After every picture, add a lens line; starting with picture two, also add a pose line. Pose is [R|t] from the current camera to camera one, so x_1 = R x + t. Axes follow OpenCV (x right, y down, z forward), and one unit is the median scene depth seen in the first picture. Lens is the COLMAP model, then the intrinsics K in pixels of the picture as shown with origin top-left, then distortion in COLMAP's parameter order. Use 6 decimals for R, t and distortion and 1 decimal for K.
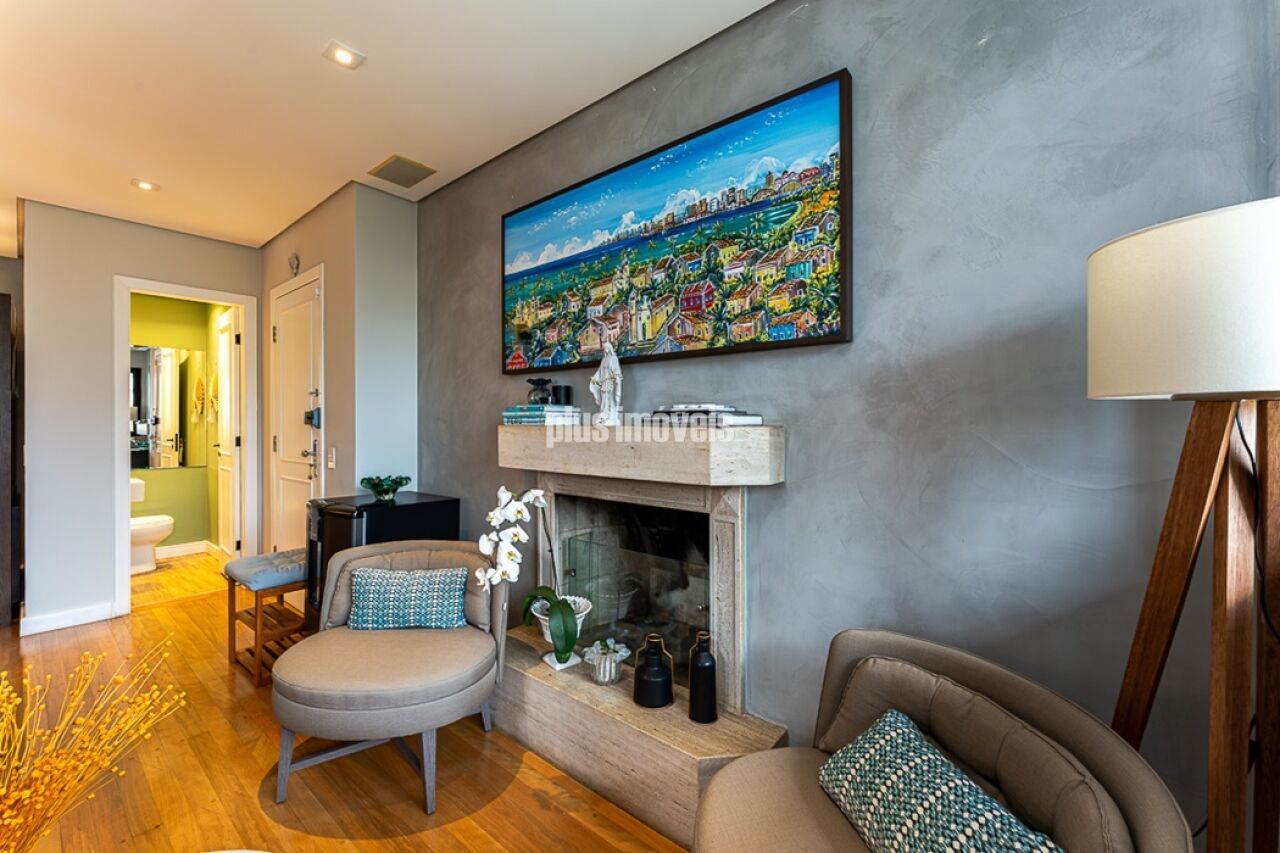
lens RADIAL K [[515.6, 0, 639.5], [0, 515.6, 424.2], [0, 0, 1]] dist [-0.006675, 0.001051]
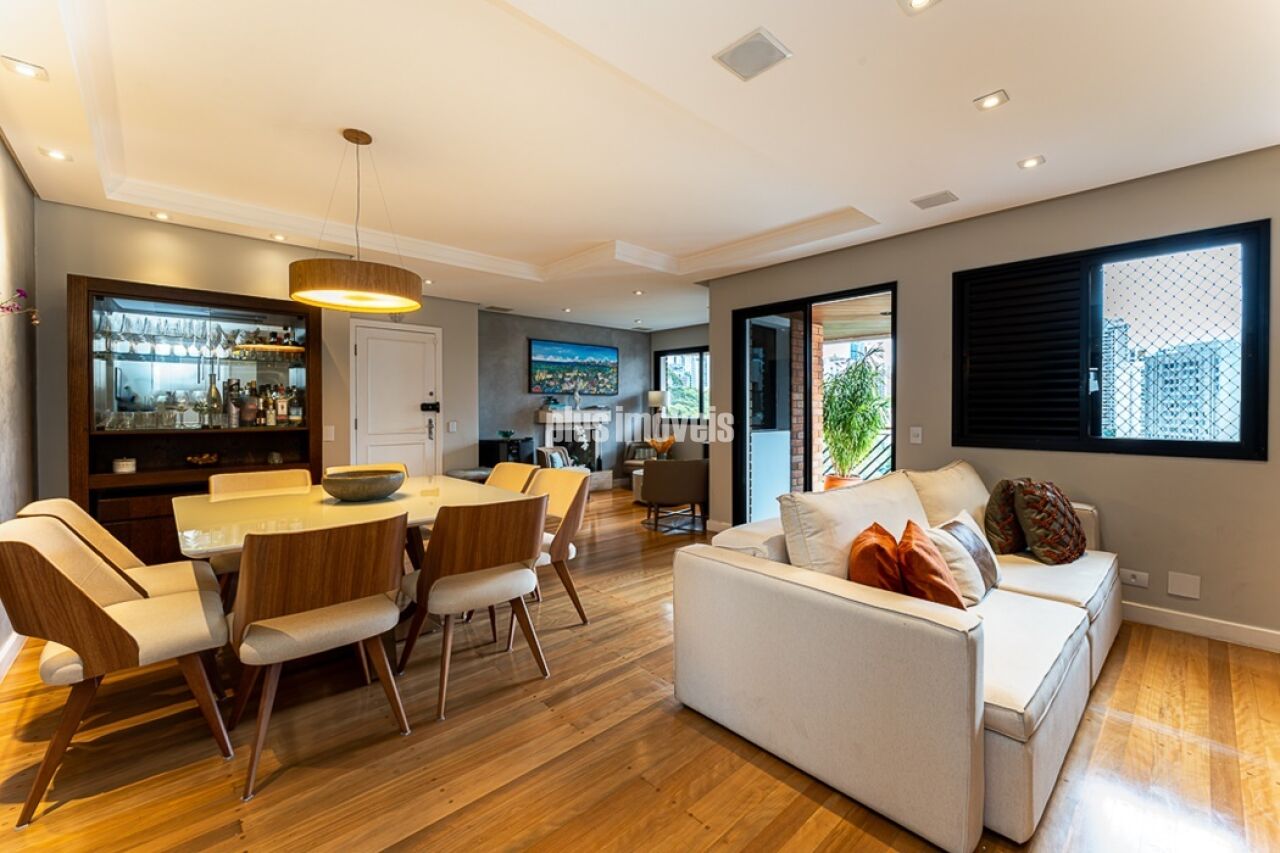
lens RADIAL K [[515.6, 0, 641.3], [0, 515.6, 414.7], [0, 0, 1]] dist [-0.006675, 0.001051]
pose [[0.125791, -0.012614, 0.991977, -3.786891], [0.001445, 0.999920, 0.012532, -0.011465], [-0.992056, -0.000143, 0.125799, 0.010177]]
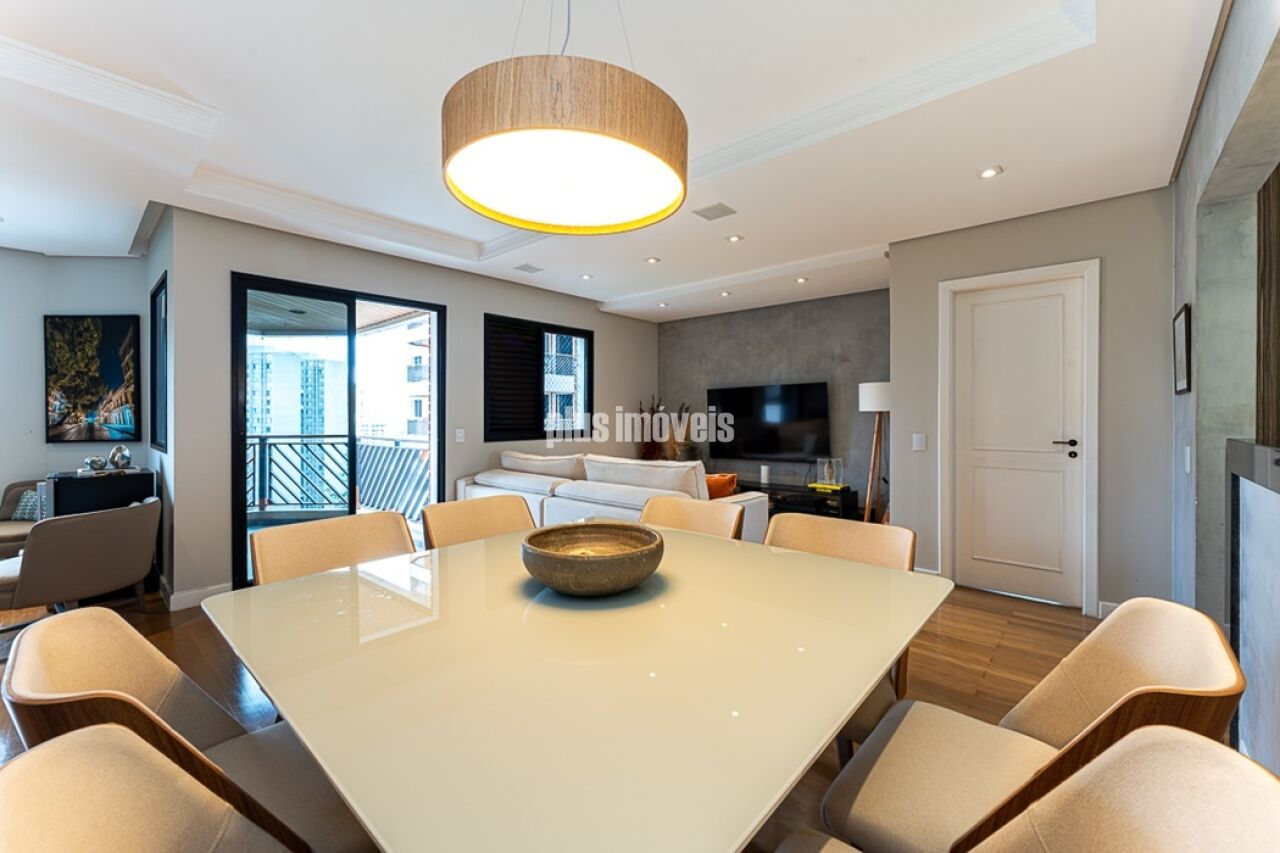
lens RADIAL K [[515.6, 0, 637.9], [0, 515.6, 416.2], [0, 0, 1]] dist [-0.006675, 0.001051]
pose [[-0.999232, -0.001254, 0.039164, -2.659524], [-0.001105, 0.999992, 0.003826, -0.007899], [-0.039168, 0.003780, -0.999225, 1.573931]]
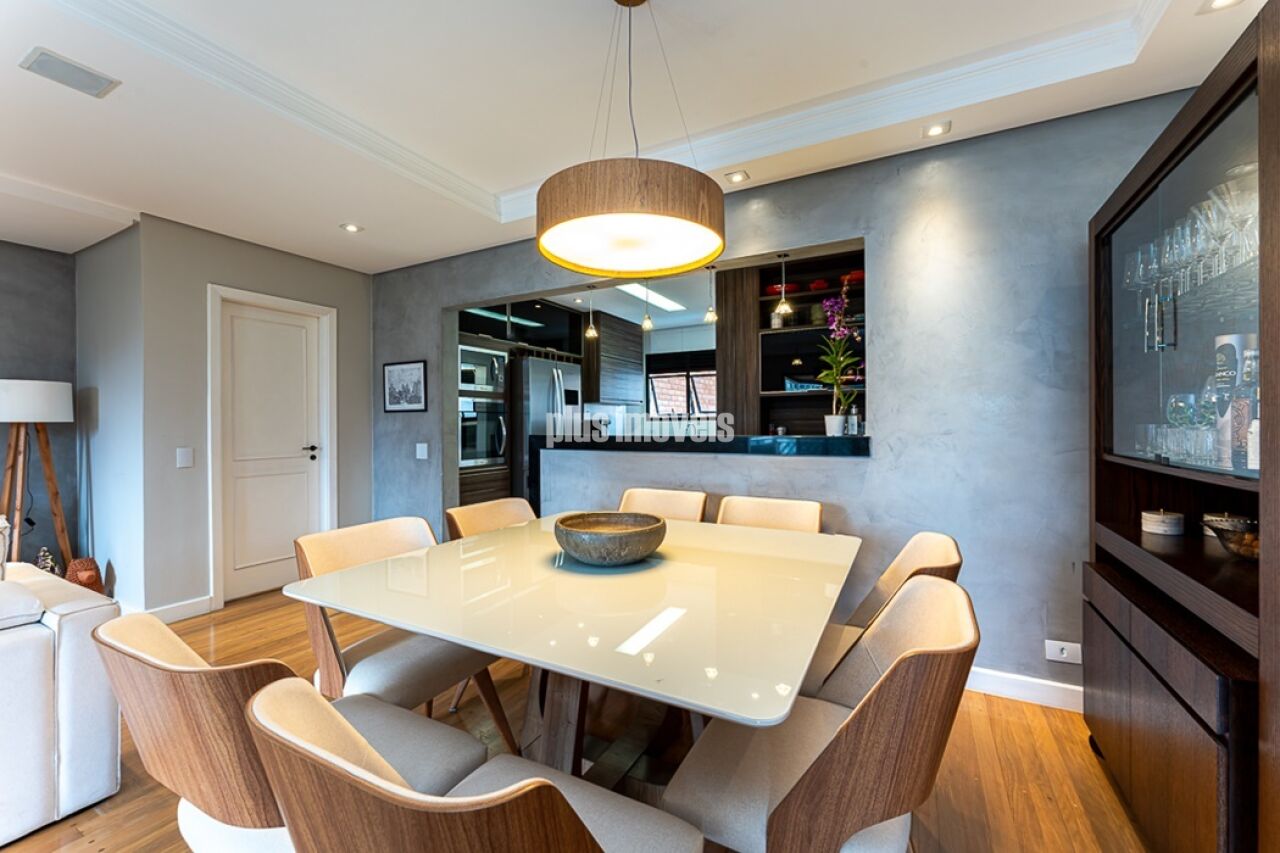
lens RADIAL K [[515.6, 0, 643.7], [0, 515.6, 422.9], [0, 0, 1]] dist [-0.006675, 0.001051]
pose [[0.204493, -0.005600, -0.978852, -1.704373], [0.004818, 0.999977, -0.004714, -0.002723], [0.978856, -0.003752, 0.204515, 0.743562]]
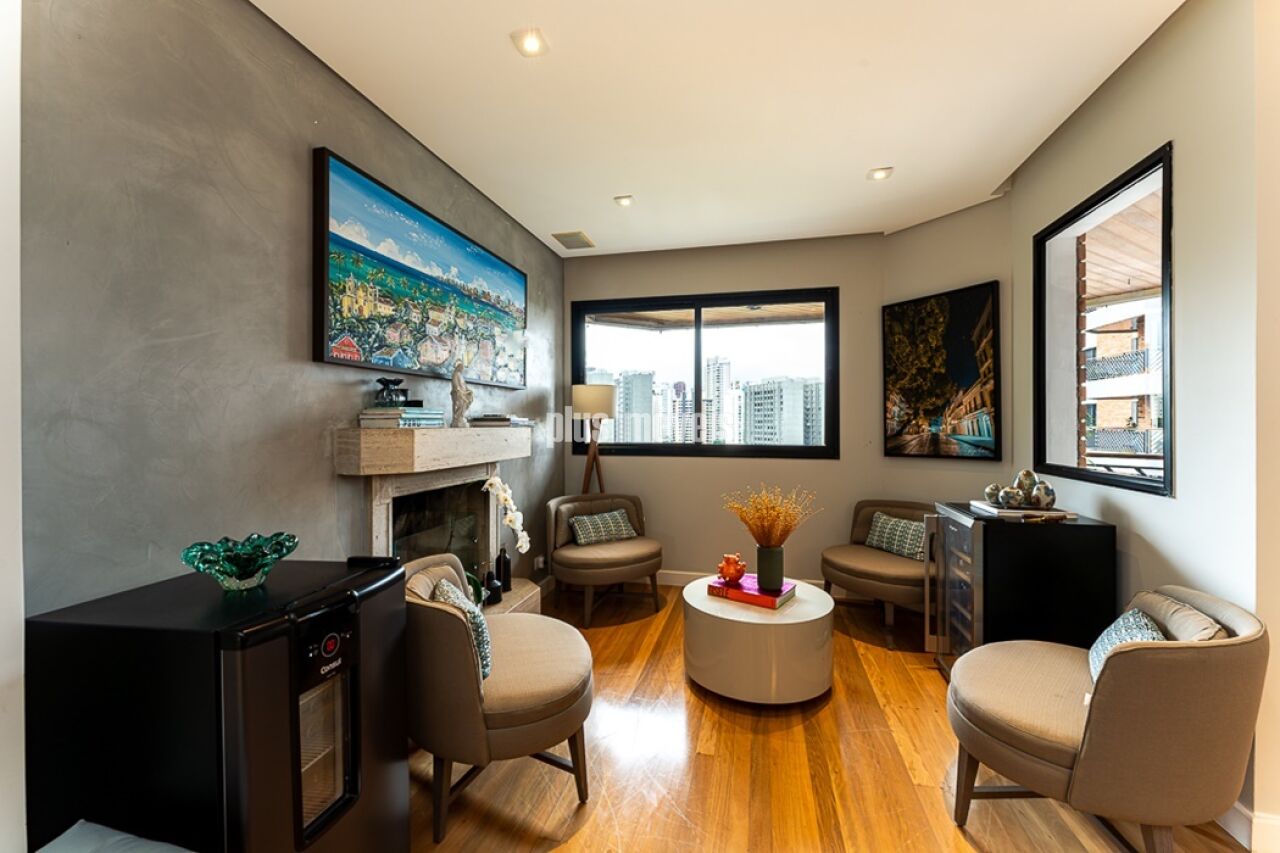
lens RADIAL K [[515.6, 0, 640.3], [0, 515.6, 425.7], [0, 0, 1]] dist [-0.006675, 0.001051]
pose [[-0.441233, -0.002410, 0.897389, -1.388789], [0.003668, 0.999983, 0.004489, -0.005113], [-0.897385, 0.005272, -0.441217, 1.125115]]
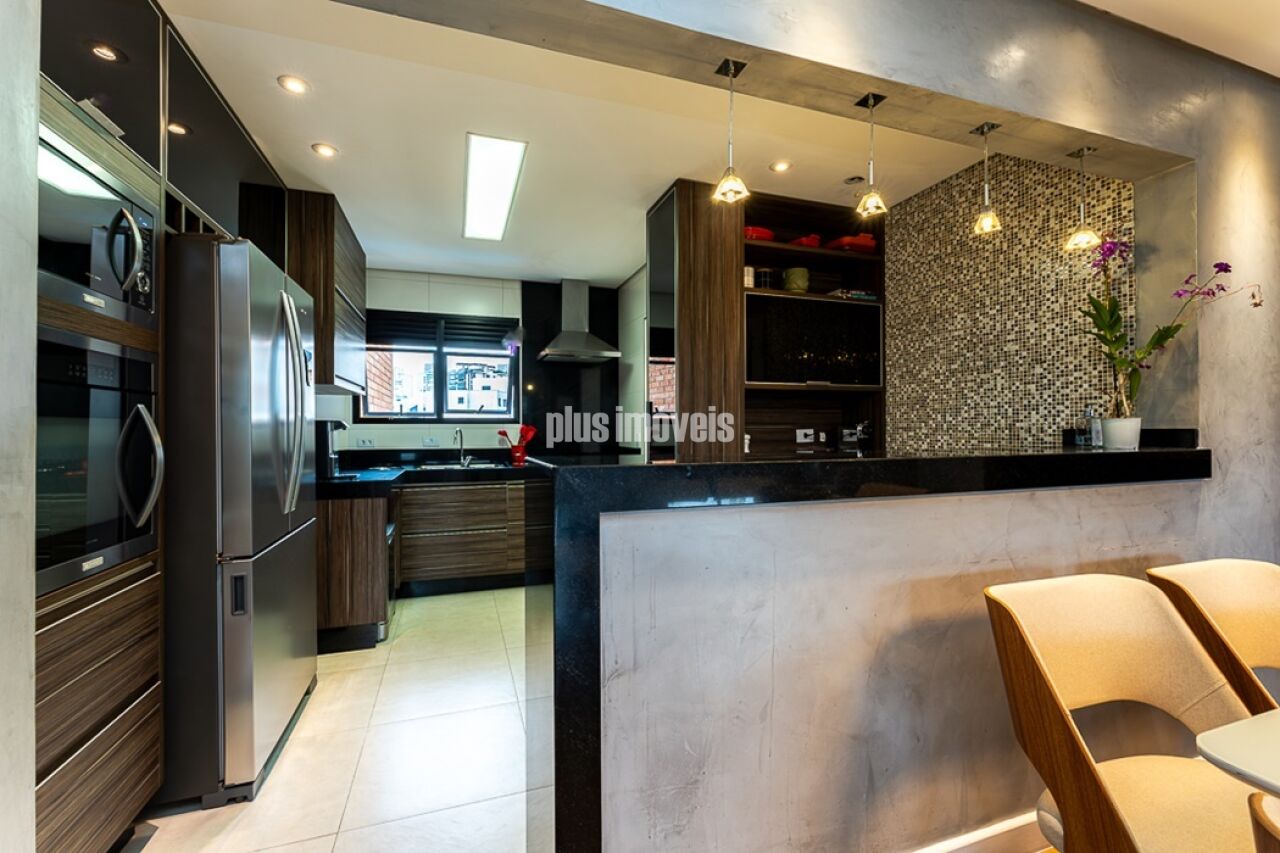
lens RADIAL K [[515.6, 0, 633.0], [0, 515.6, 424.5], [0, 0, 1]] dist [-0.006675, 0.001051]
pose [[0.848179, -0.004551, -0.529690, -3.217817], [0.000056, 0.999964, -0.008501, -0.008713], [0.529709, 0.007181, 0.848149, 0.312332]]
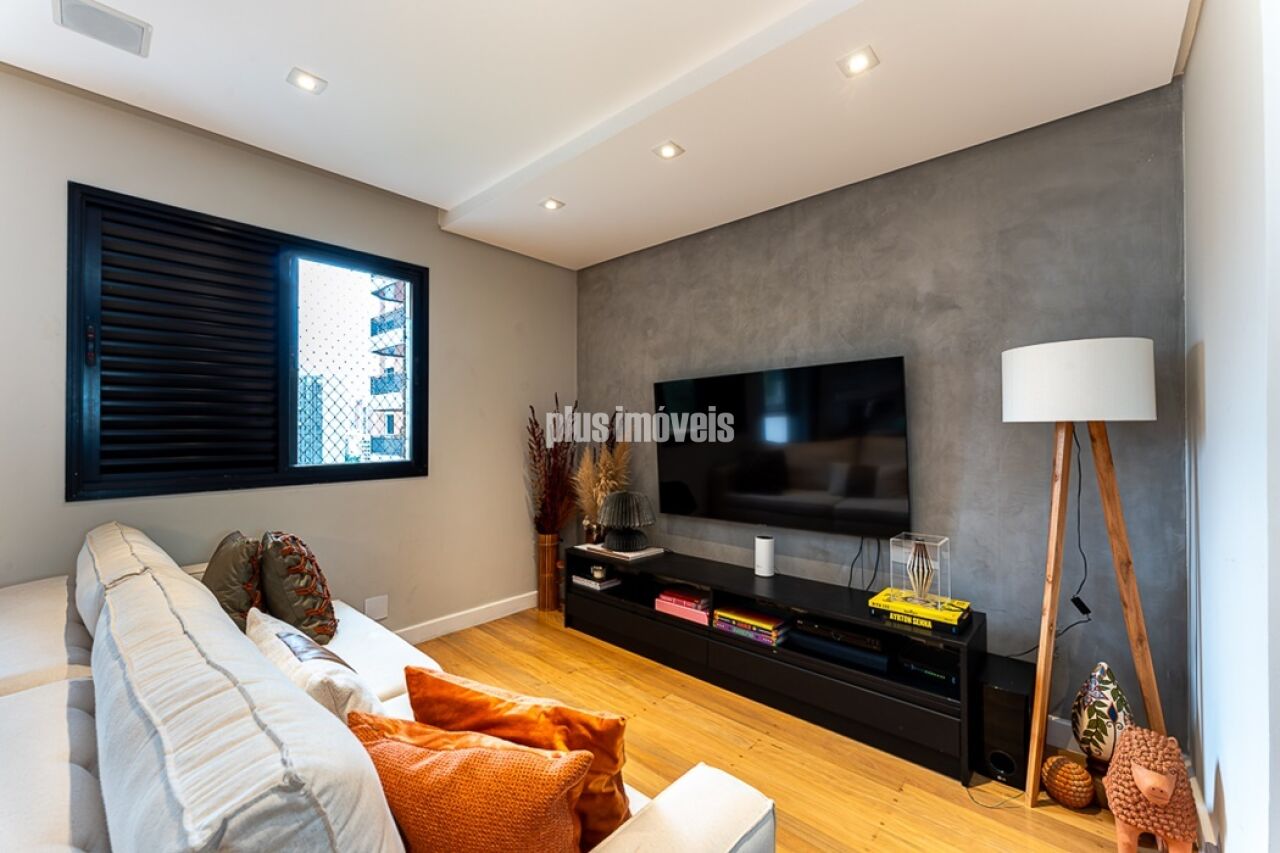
lens RADIAL K [[515.6, 0, 636.7], [0, 515.6, 424.6], [0, 0, 1]] dist [-0.006675, 0.001051]
pose [[-0.999041, 0.002450, 0.043706, -2.973151], [0.002046, 0.999955, -0.009281, -0.010820], [-0.043727, -0.009183, -0.999001, 0.084820]]
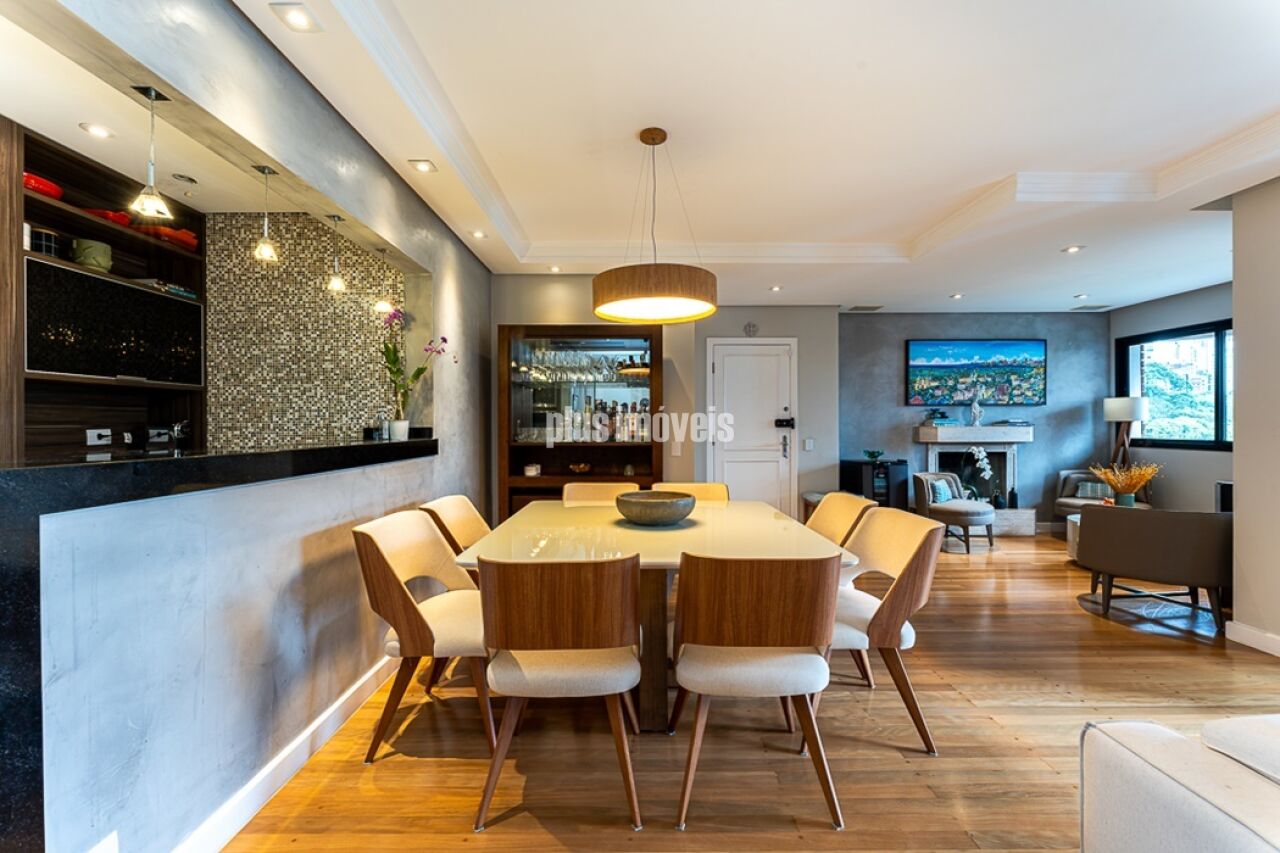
lens RADIAL K [[515.6, 0, 637.6], [0, 515.6, 426.7], [0, 0, 1]] dist [-0.006675, 0.001051]
pose [[0.764517, -0.004850, 0.644585, -3.396506], [0.004610, 0.999987, 0.002056, -0.010063], [-0.644587, 0.001400, 0.764530, -0.025406]]
